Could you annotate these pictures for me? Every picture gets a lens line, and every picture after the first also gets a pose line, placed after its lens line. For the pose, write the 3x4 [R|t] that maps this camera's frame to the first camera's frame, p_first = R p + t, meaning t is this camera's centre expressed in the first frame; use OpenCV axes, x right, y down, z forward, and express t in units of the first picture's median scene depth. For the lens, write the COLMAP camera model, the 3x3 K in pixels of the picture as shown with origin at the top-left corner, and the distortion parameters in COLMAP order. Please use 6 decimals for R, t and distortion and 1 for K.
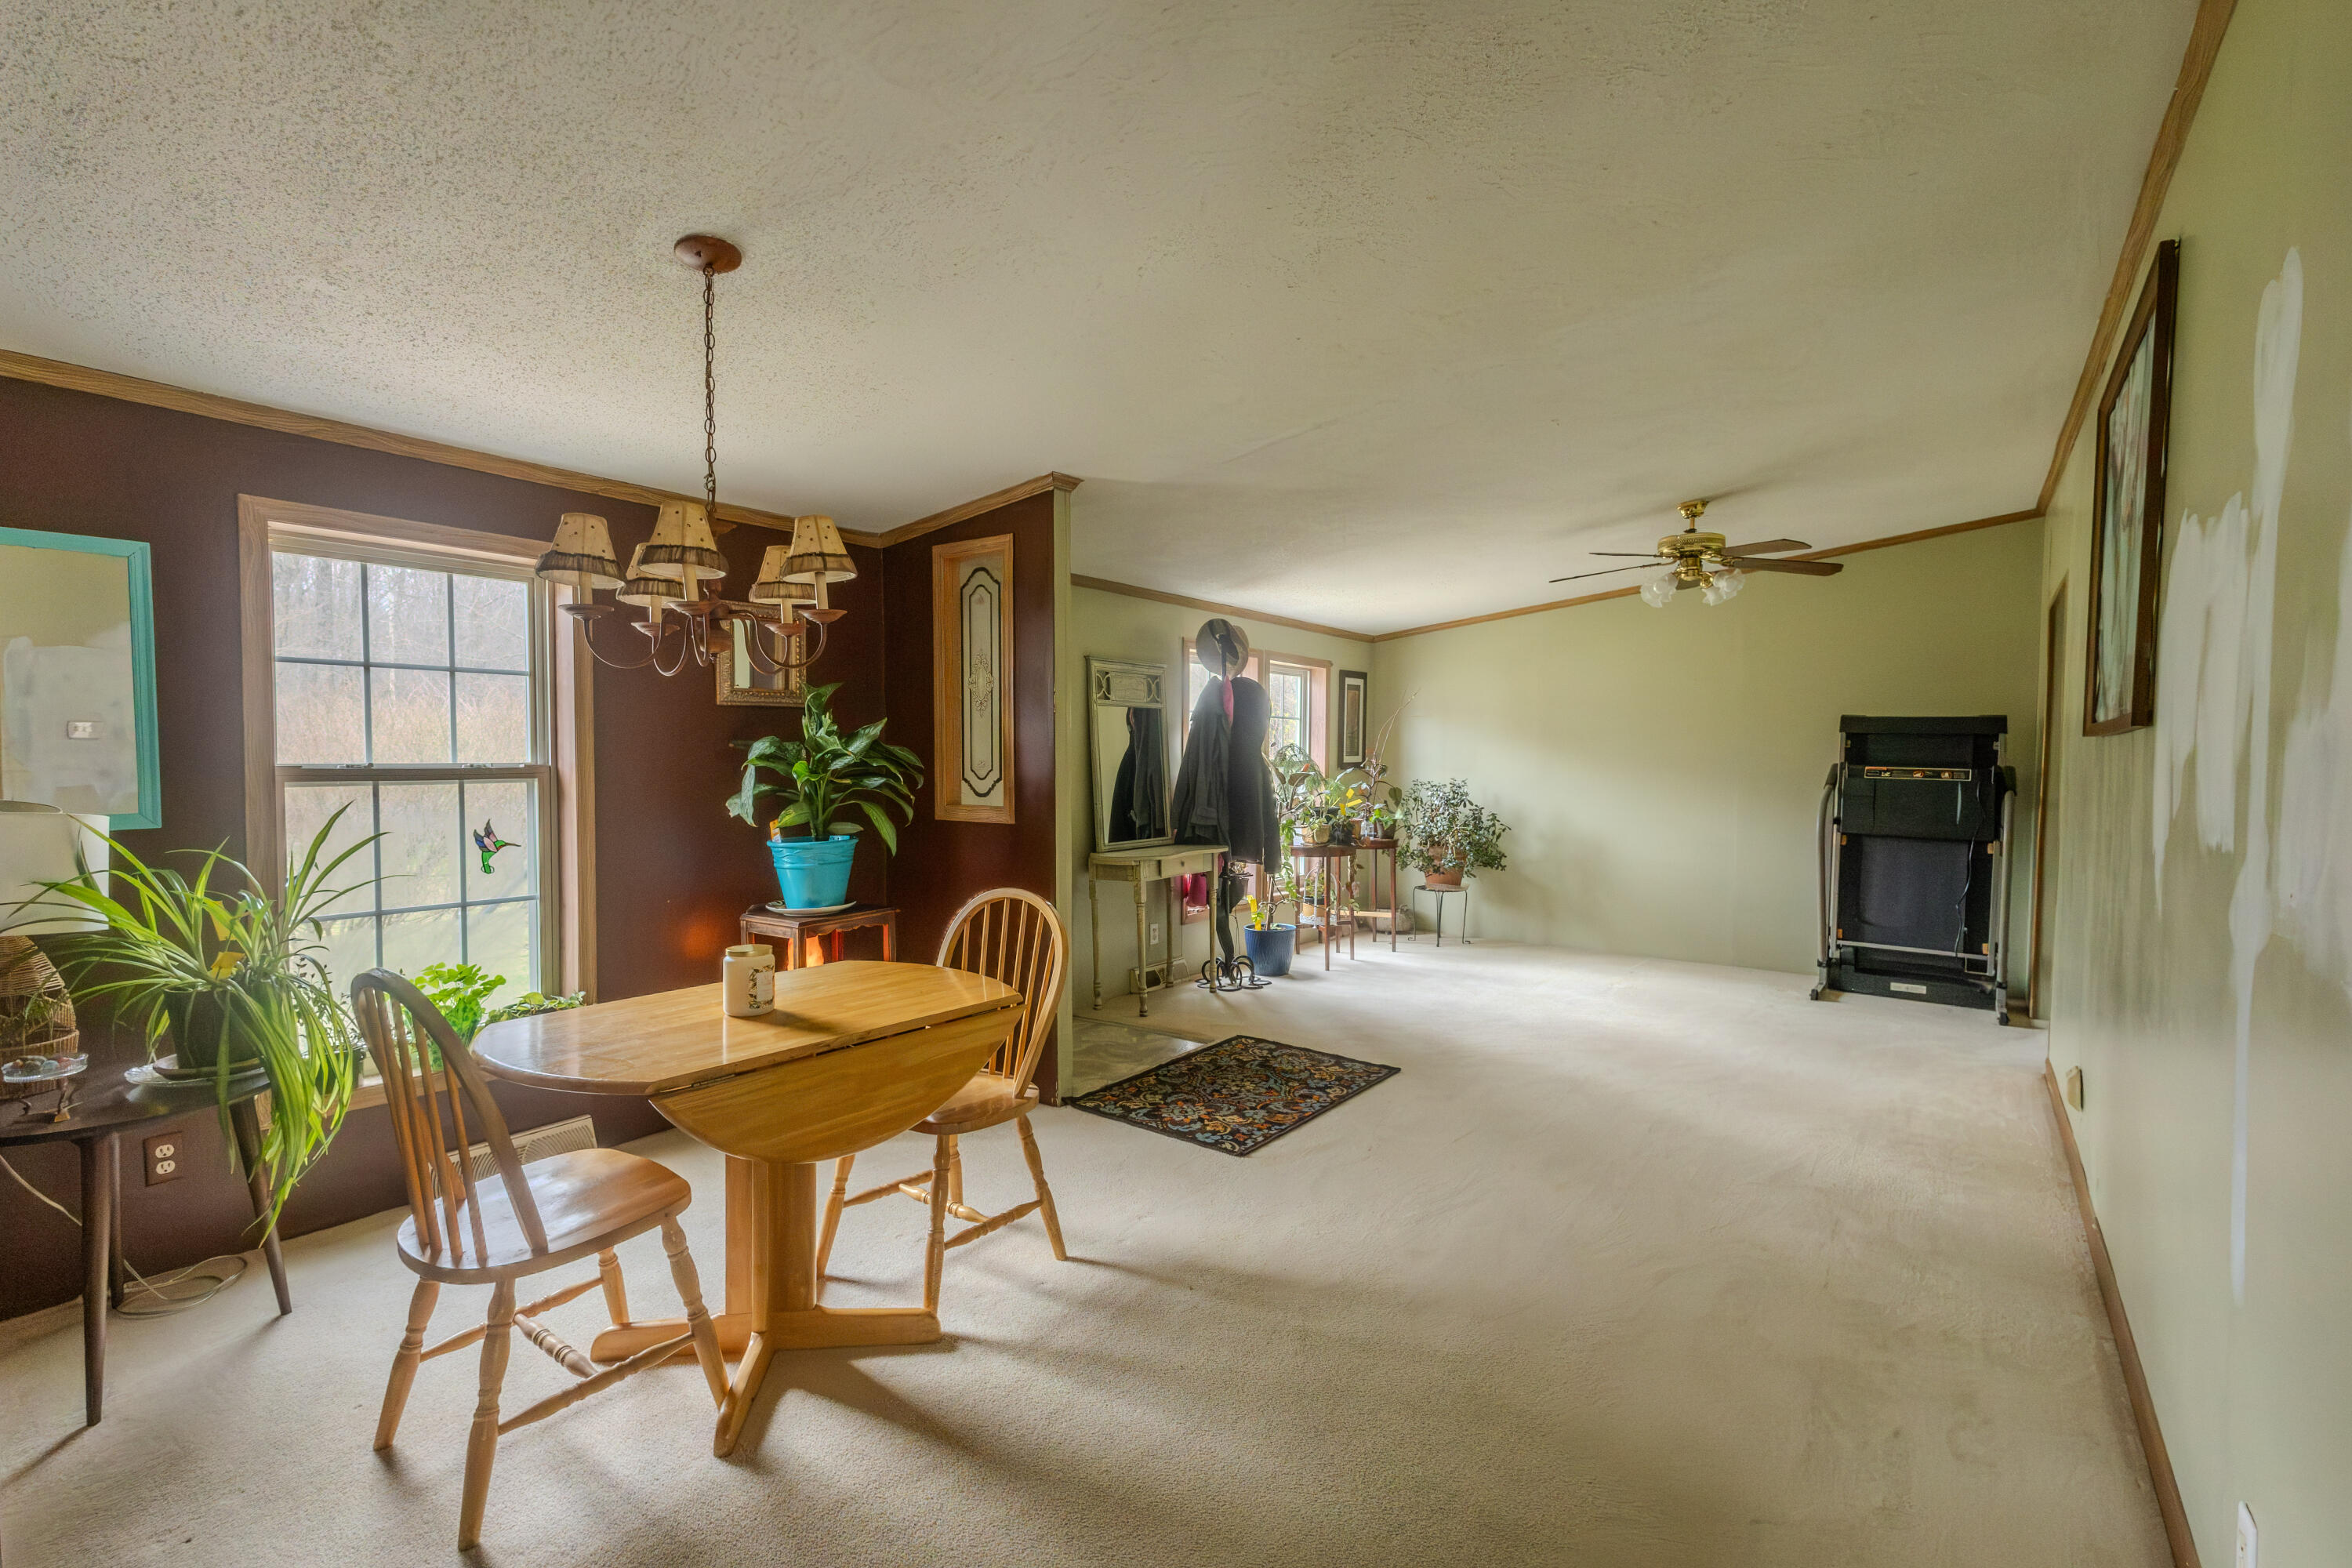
lens RADIAL K [[1081.9, 0, 1176.0], [0, 1081.9, 784.0], [0, 0, 1]] dist [0.002203, 0.000275]
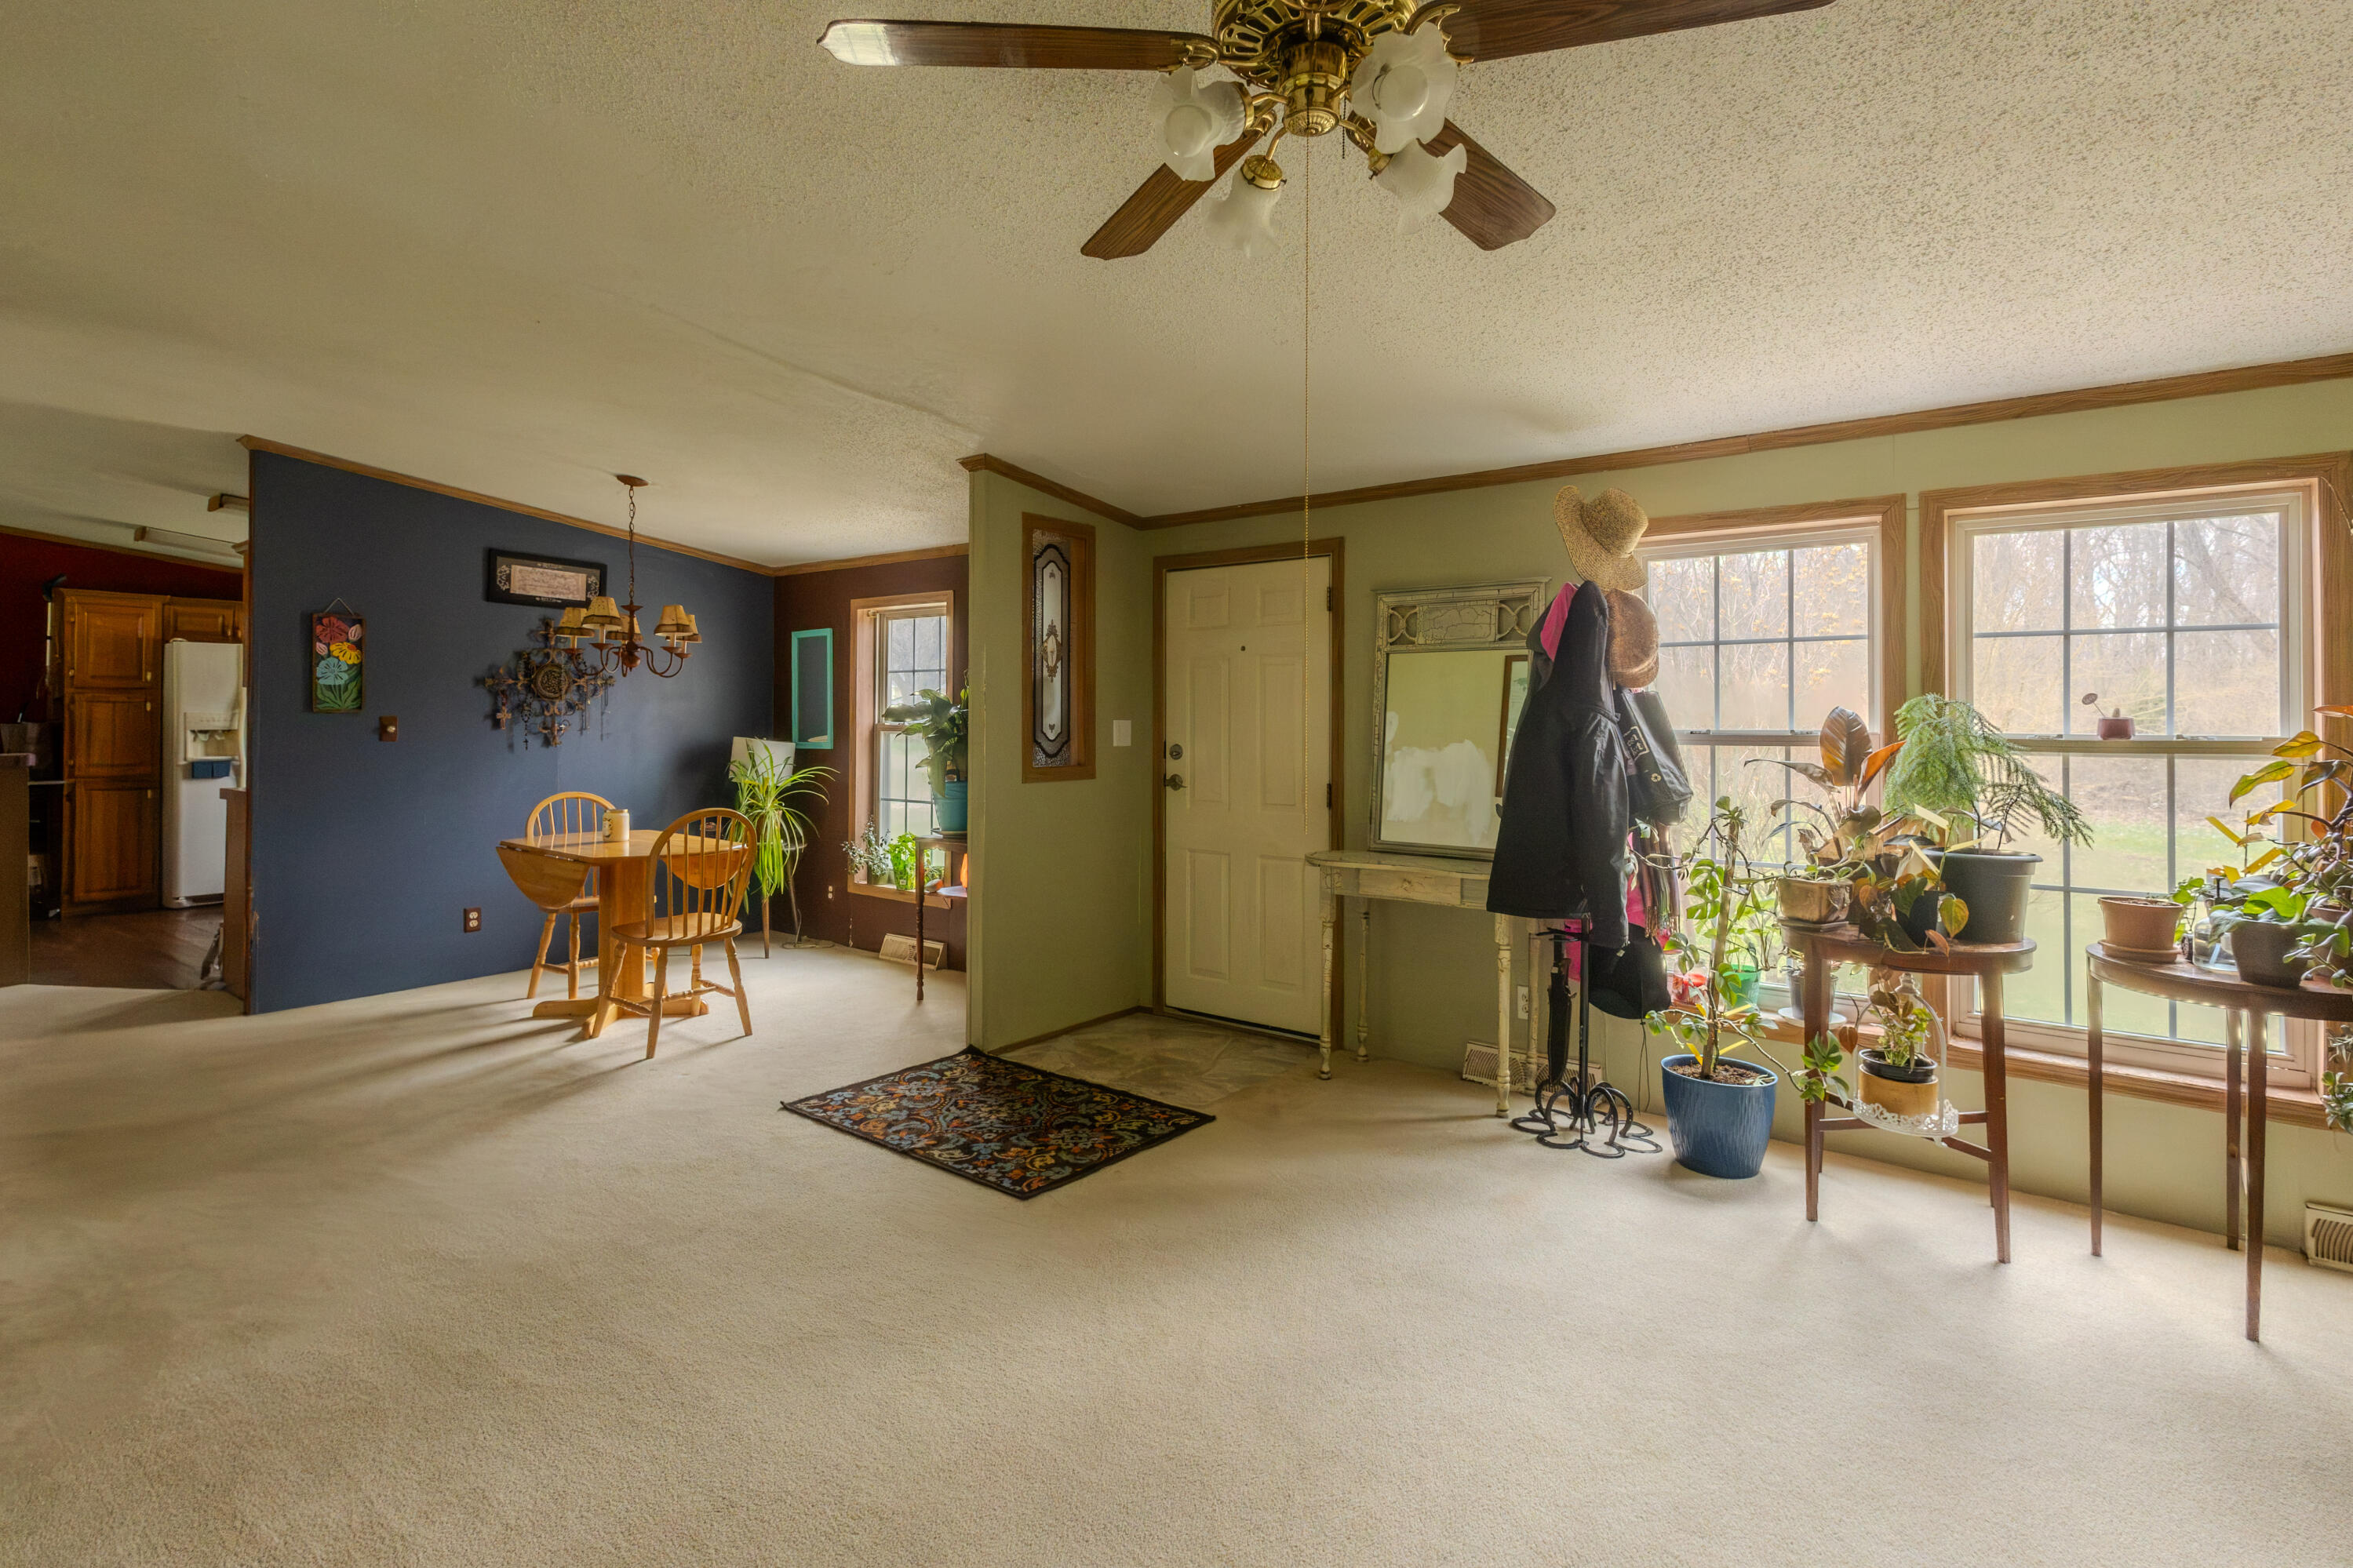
lens RADIAL K [[1116.7, 0, 1176.8], [0, 1116.7, 715.5], [0, 0, 1]] dist [-0.001343, -0.000685]
pose [[-0.027875, -0.012797, -0.999530, 1.017345], [-0.038652, 0.999184, -0.011715, -0.022350], [0.998864, 0.038308, -0.028346, 1.281448]]
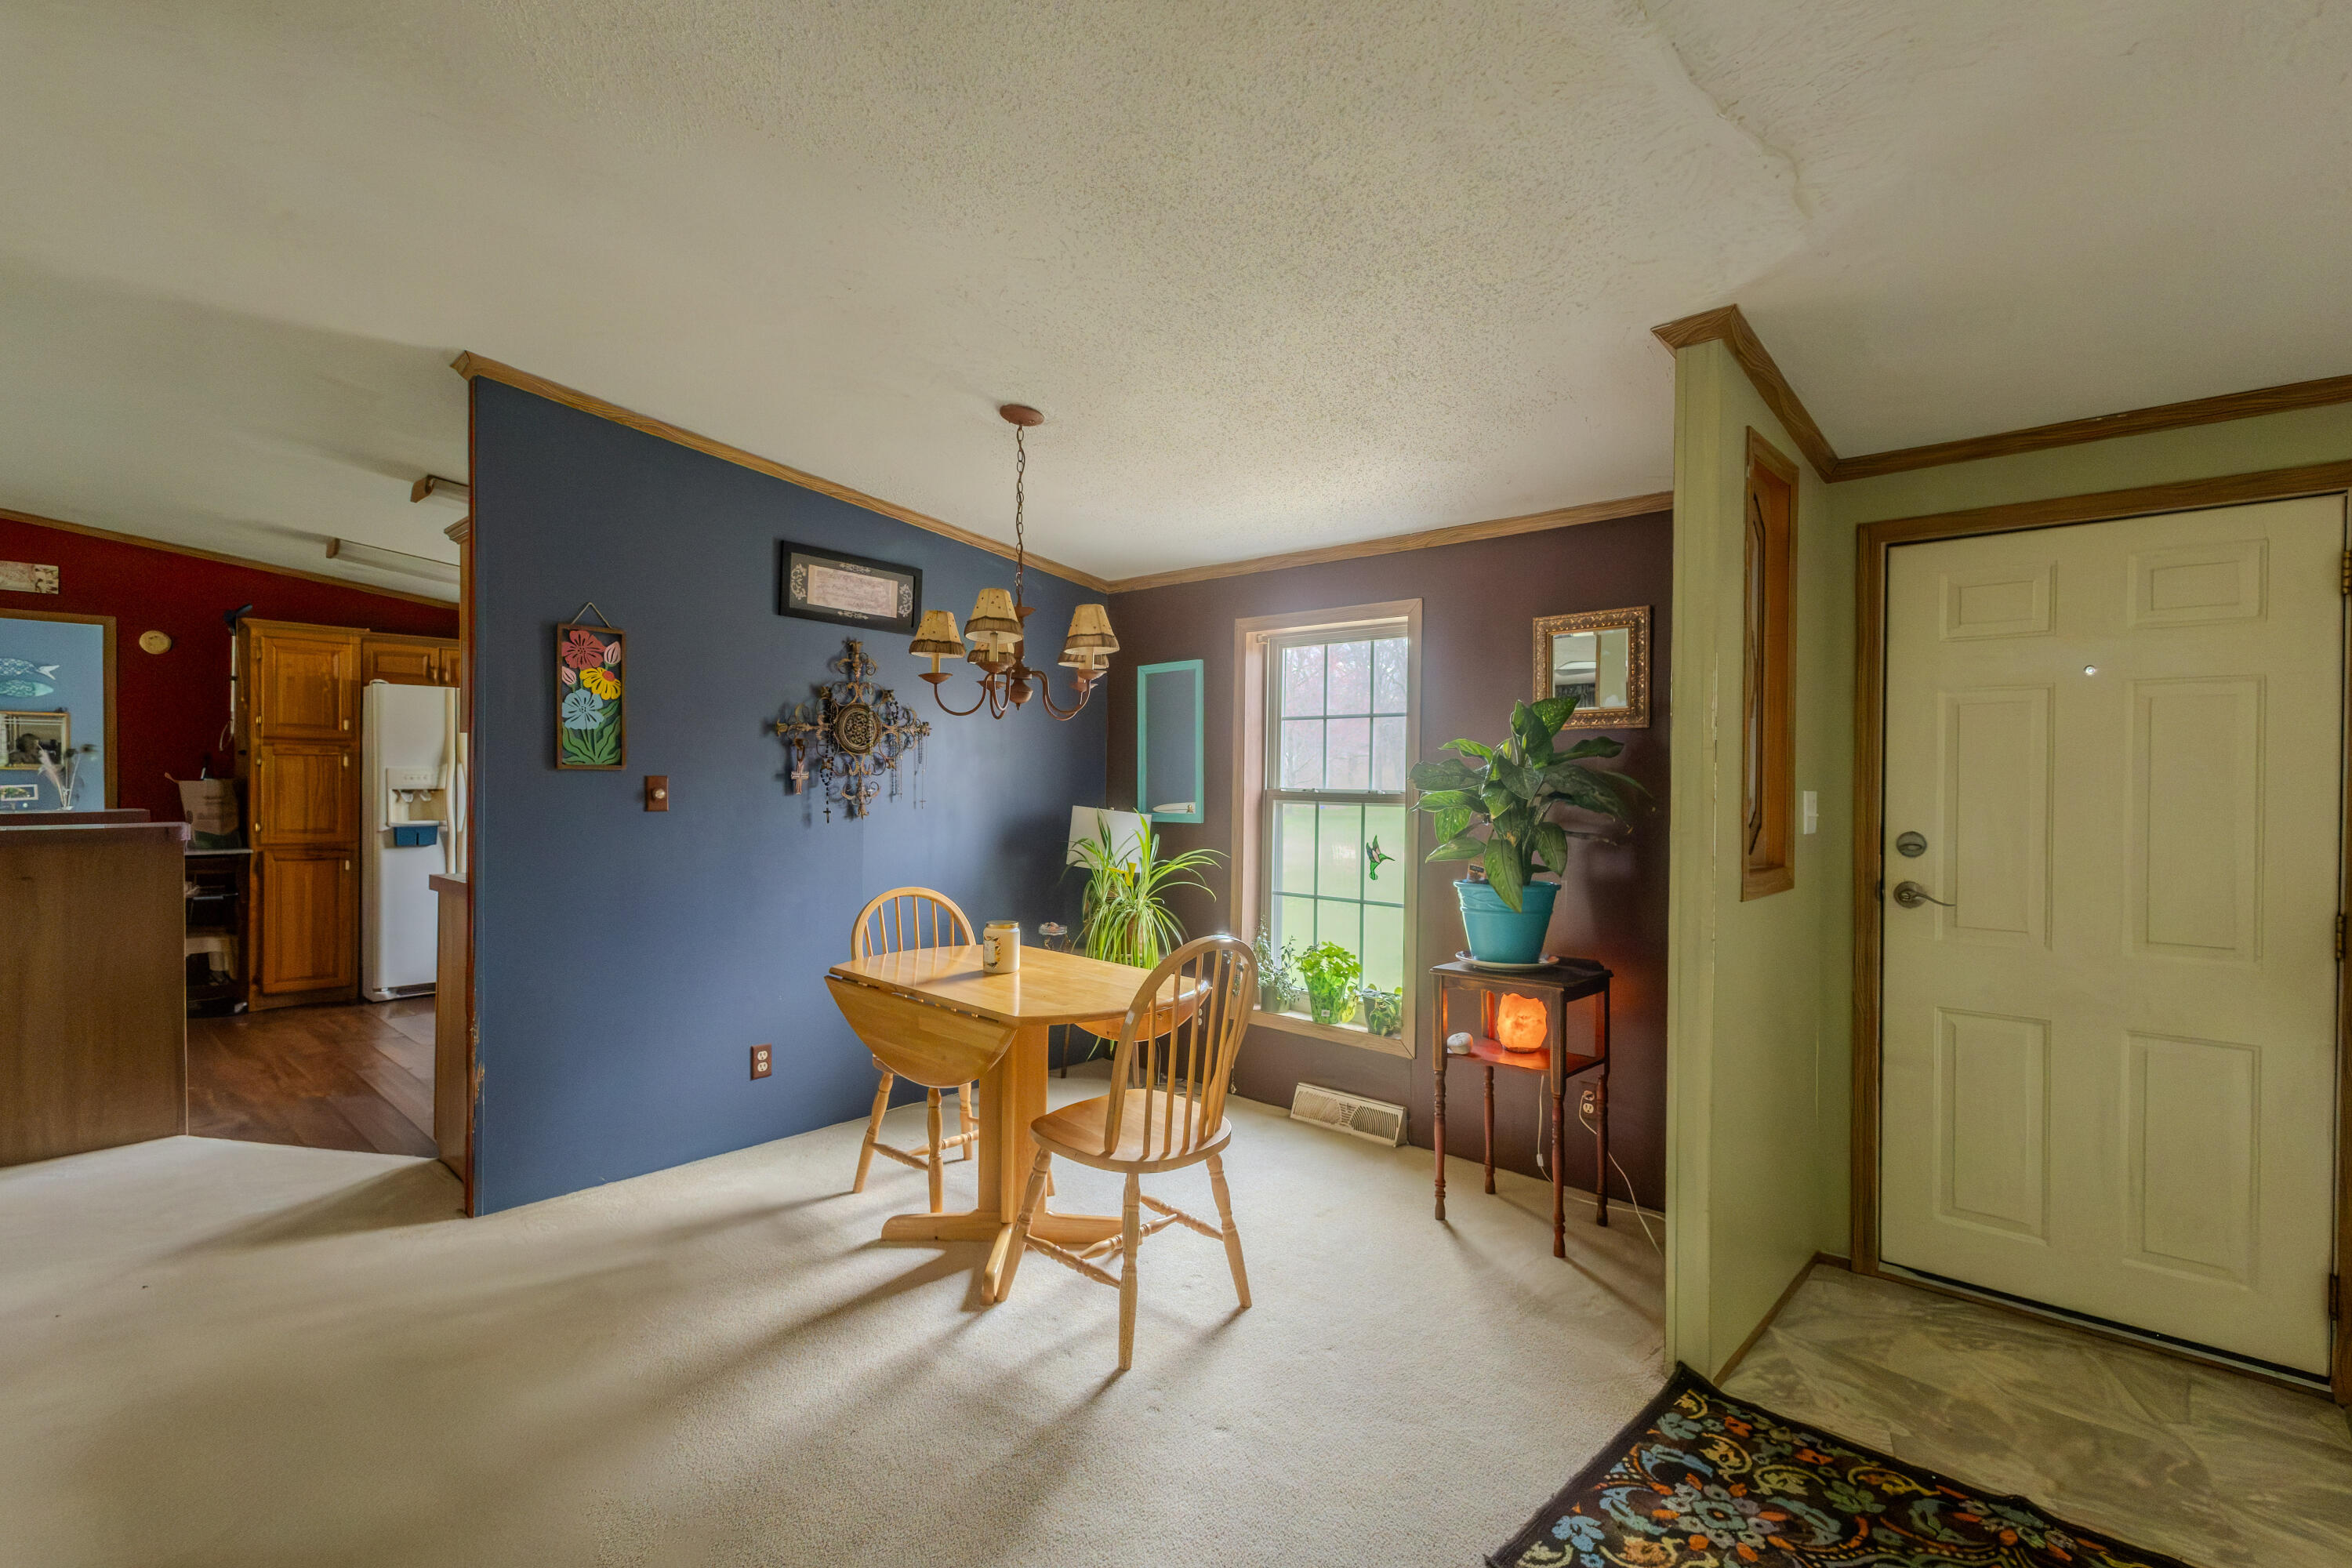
lens RADIAL K [[1074.9, 0, 1184.3], [0, 1074.9, 795.3], [0, 0, 1]] dist [0.004136, 0.000679]
pose [[-0.120075, 0.003688, -0.992758, 0.531738], [-0.046665, 0.998867, 0.009355, -0.012826], [0.991667, 0.047450, -0.119767, 0.832745]]
